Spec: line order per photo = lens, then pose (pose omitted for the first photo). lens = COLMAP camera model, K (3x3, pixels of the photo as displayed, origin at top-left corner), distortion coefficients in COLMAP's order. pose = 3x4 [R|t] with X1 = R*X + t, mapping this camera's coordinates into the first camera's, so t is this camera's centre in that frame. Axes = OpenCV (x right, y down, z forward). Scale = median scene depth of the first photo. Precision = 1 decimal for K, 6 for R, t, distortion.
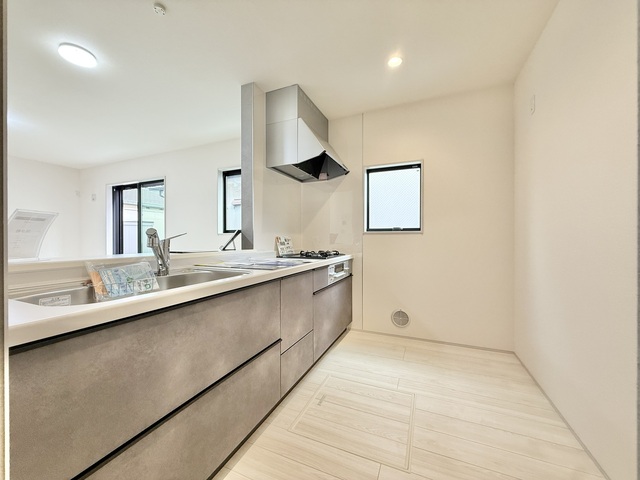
lens RADIAL K [[254.3, 0, 318.4], [0, 254.3, 240.2], [0, 0, 1]] dist [0.000233, -0.000557]
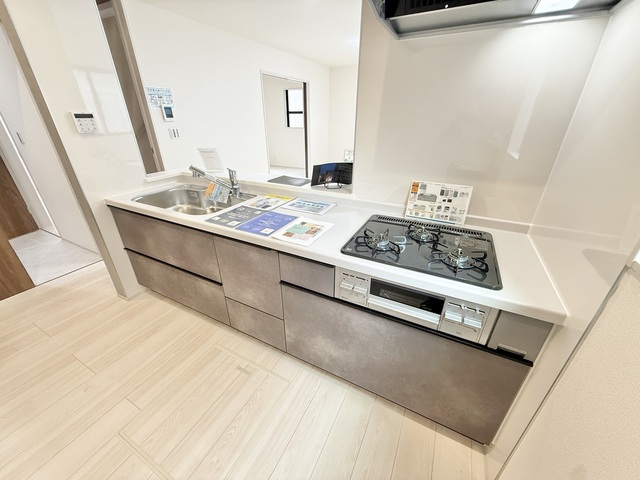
lens RADIAL K [[254.3, 0, 318.6], [0, 254.3, 239.7], [0, 0, 1]] dist [0.000233, -0.000557]
pose [[-0.069074, 0.442768, -0.893972, 0.635643], [-0.005739, 0.895921, 0.444177, -0.234171], [0.997595, 0.035812, -0.059344, 1.340311]]
